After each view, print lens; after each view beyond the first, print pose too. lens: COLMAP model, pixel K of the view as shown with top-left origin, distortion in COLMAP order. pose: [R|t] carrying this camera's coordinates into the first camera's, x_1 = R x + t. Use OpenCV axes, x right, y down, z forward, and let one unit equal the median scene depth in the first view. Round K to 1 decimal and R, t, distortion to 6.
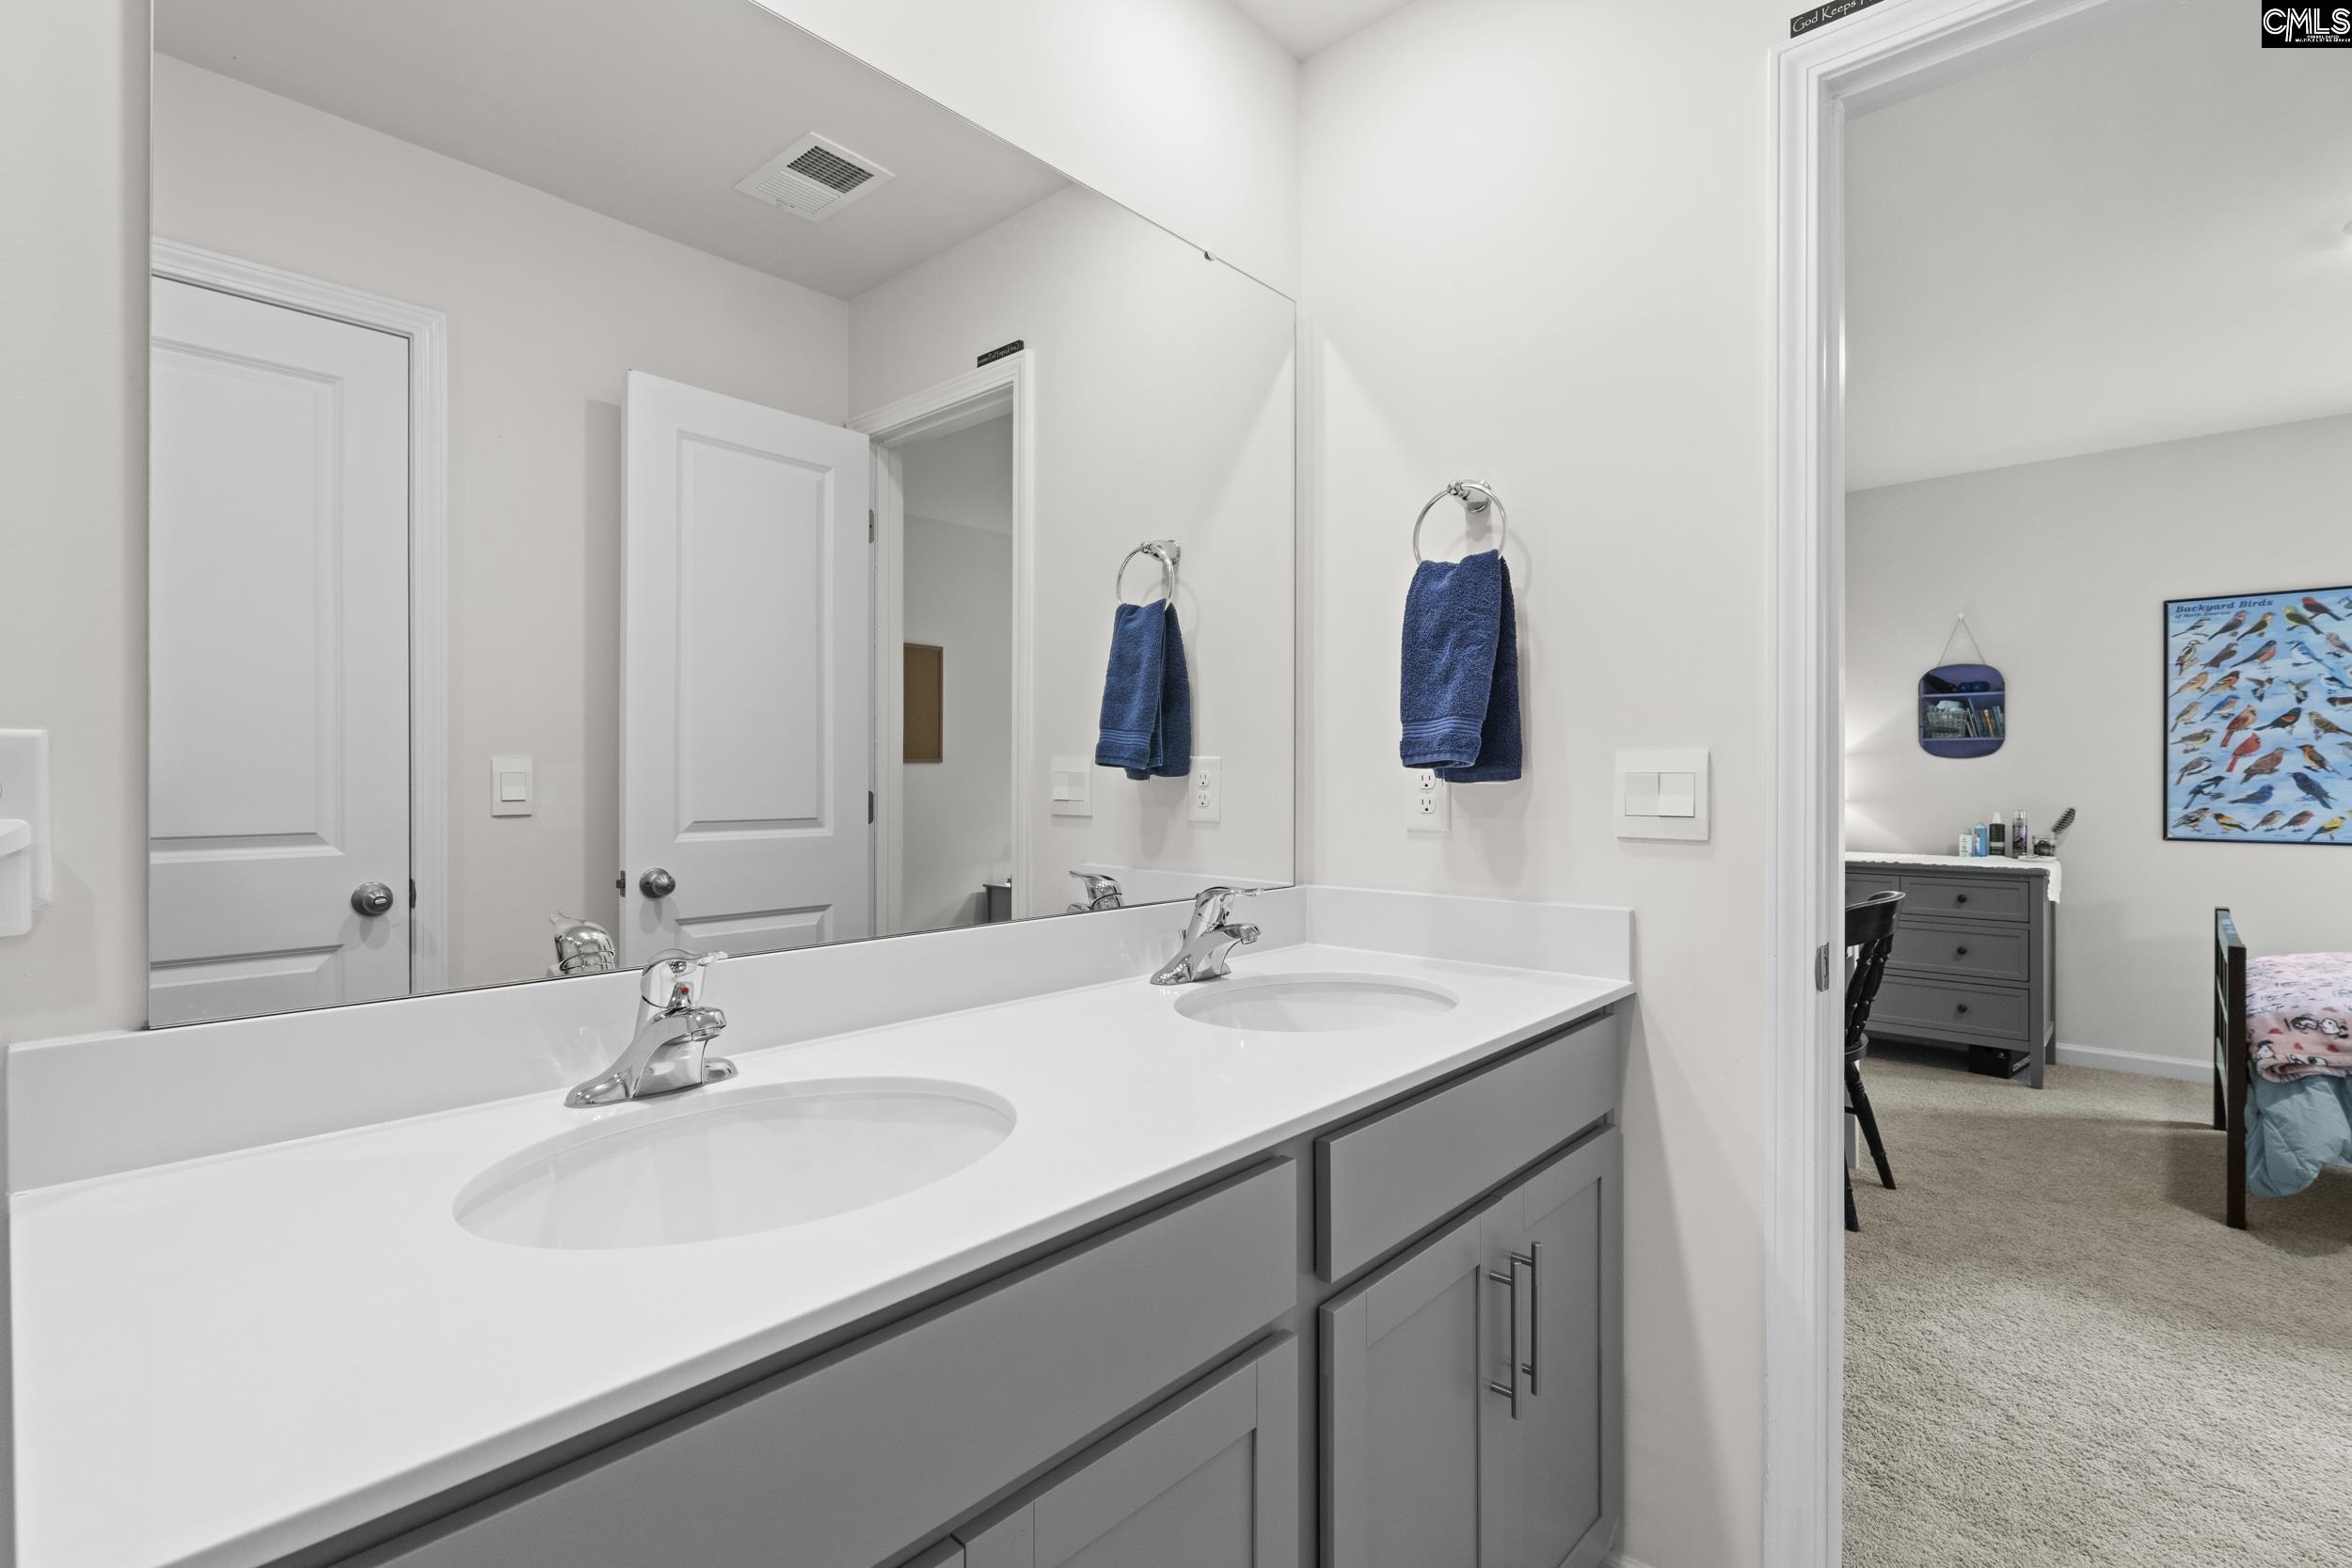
lens RADIAL K [[1092.5, 0, 1170.5], [0, 1092.5, 782.6], [0, 0, 1]] dist [-0.007299, 0.002372]
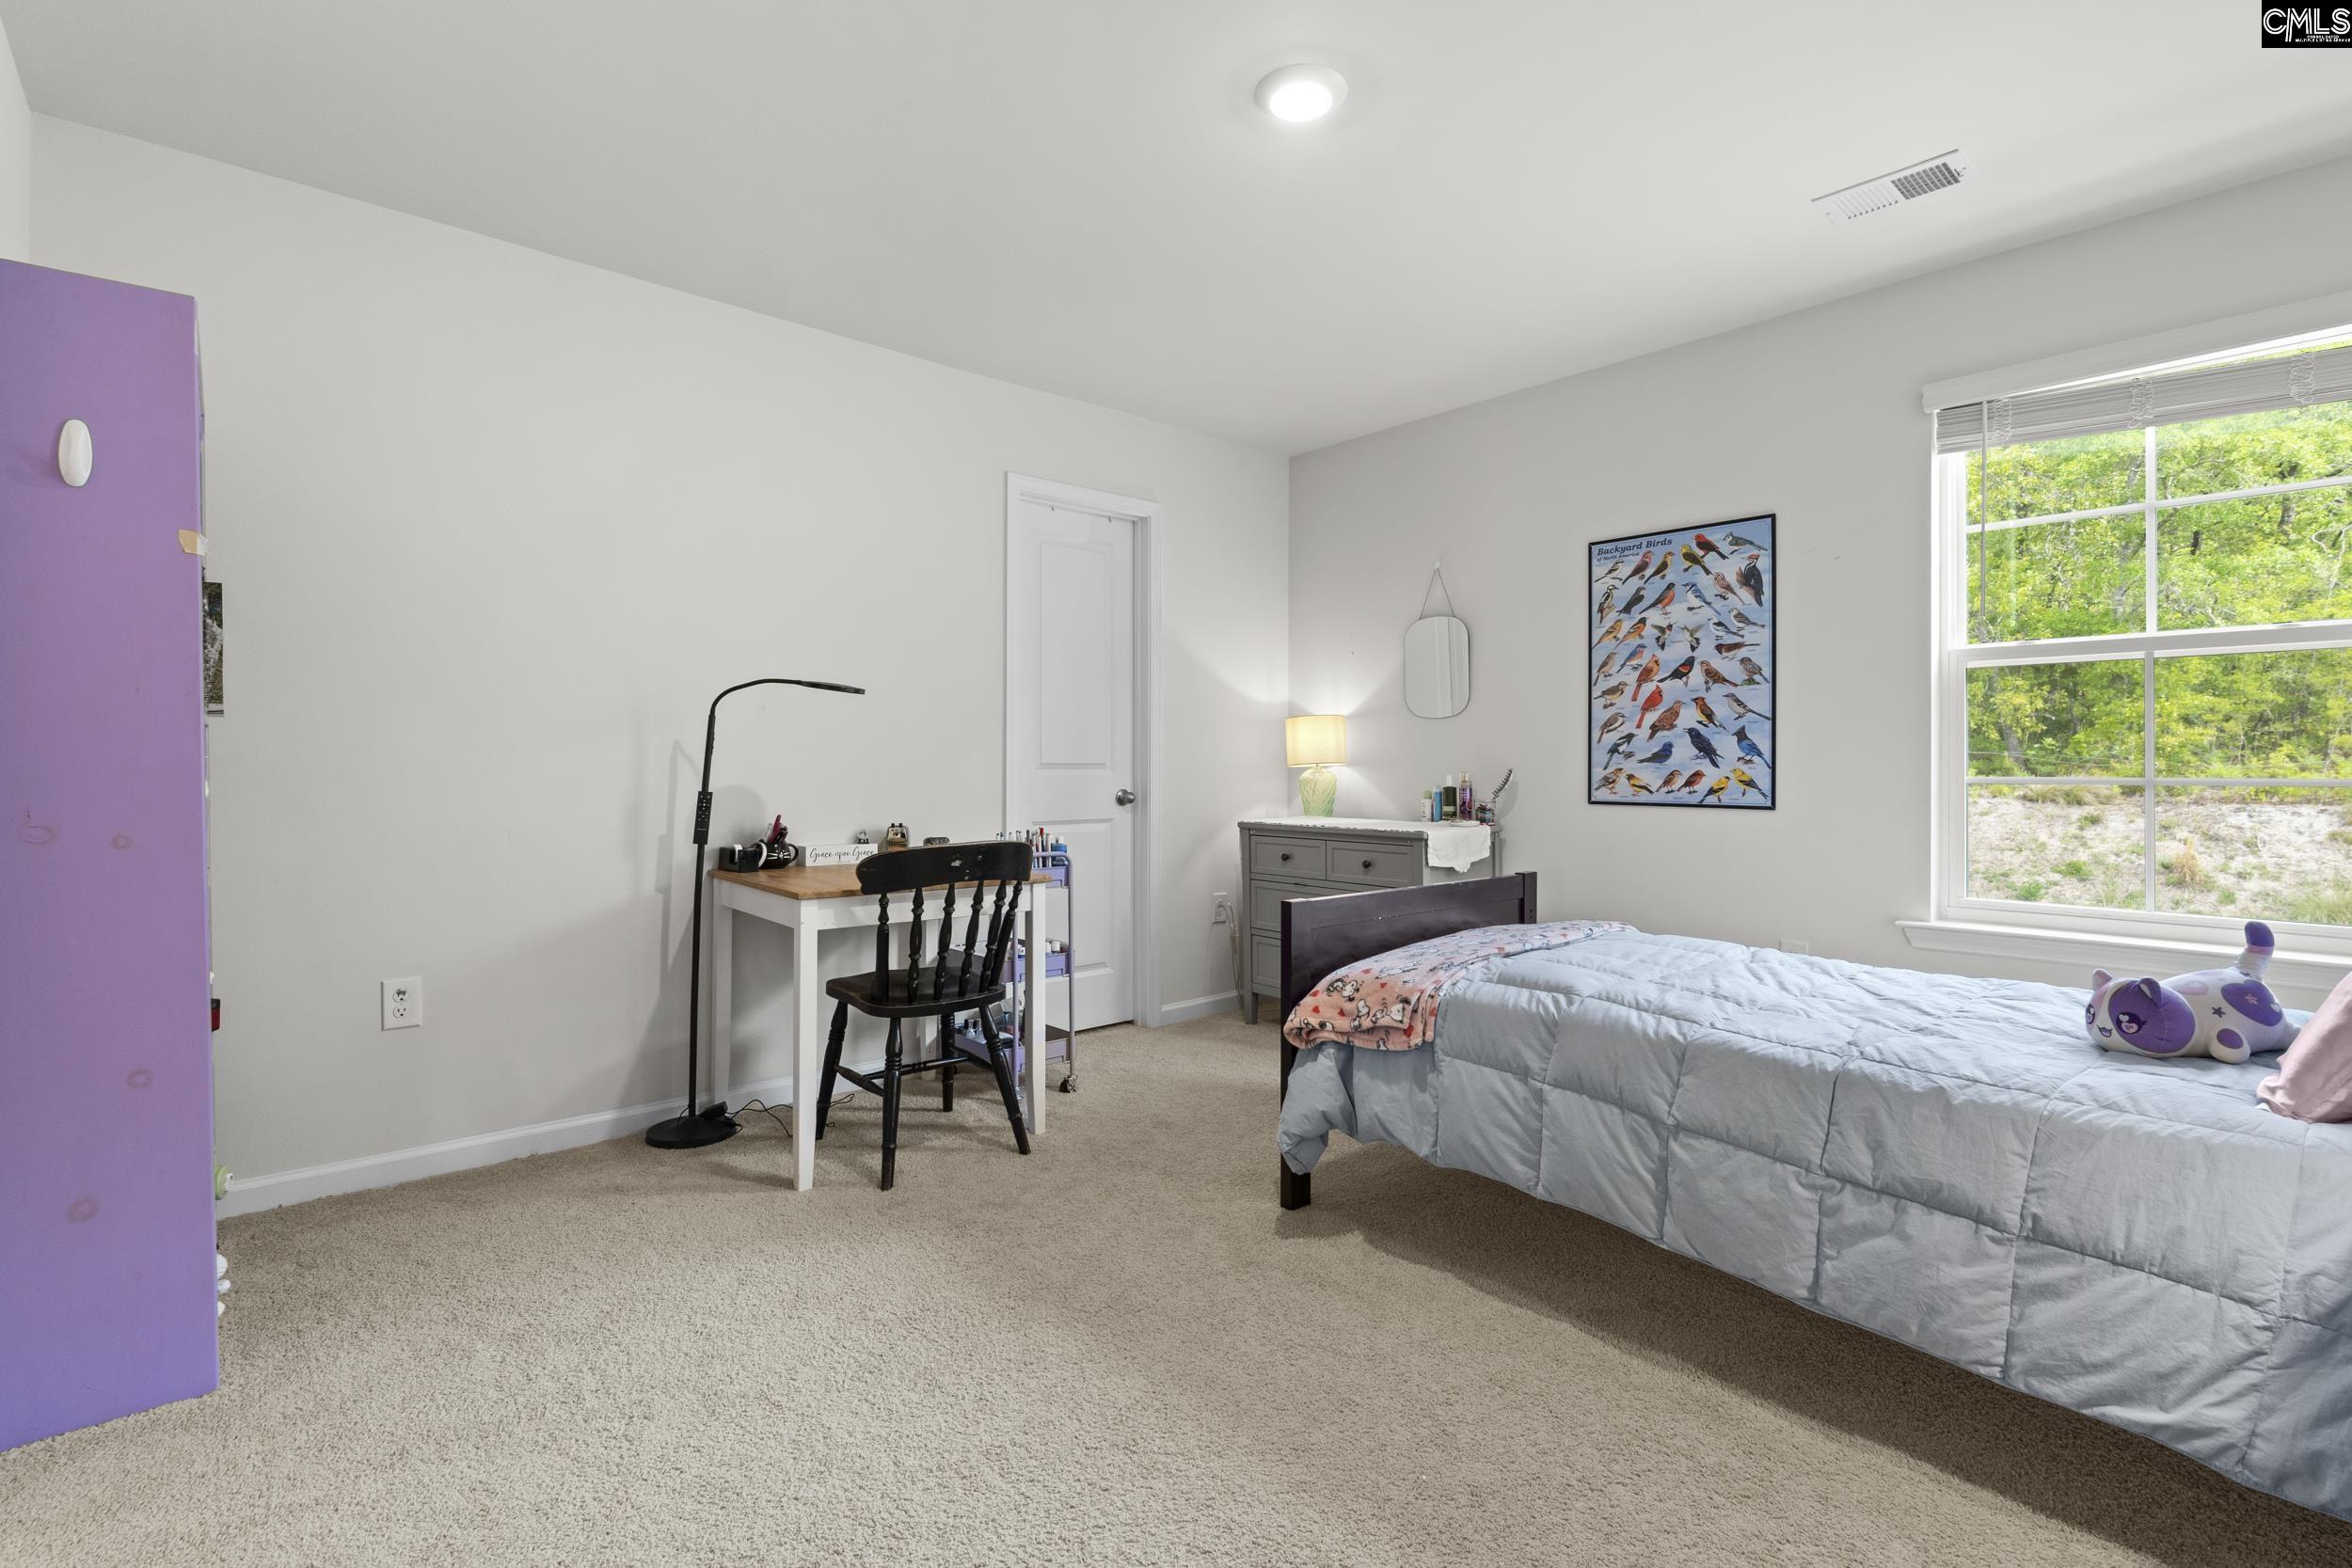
lens RADIAL K [[1092.5, 0, 1183.3], [0, 1092.5, 767.0], [0, 0, 1]] dist [-0.007299, 0.002372]
pose [[0.993647, 0.005770, -0.112397, 0.704081], [-0.006352, 0.999968, -0.004820, 0.029580], [0.112366, 0.005504, 0.993652, 0.049389]]
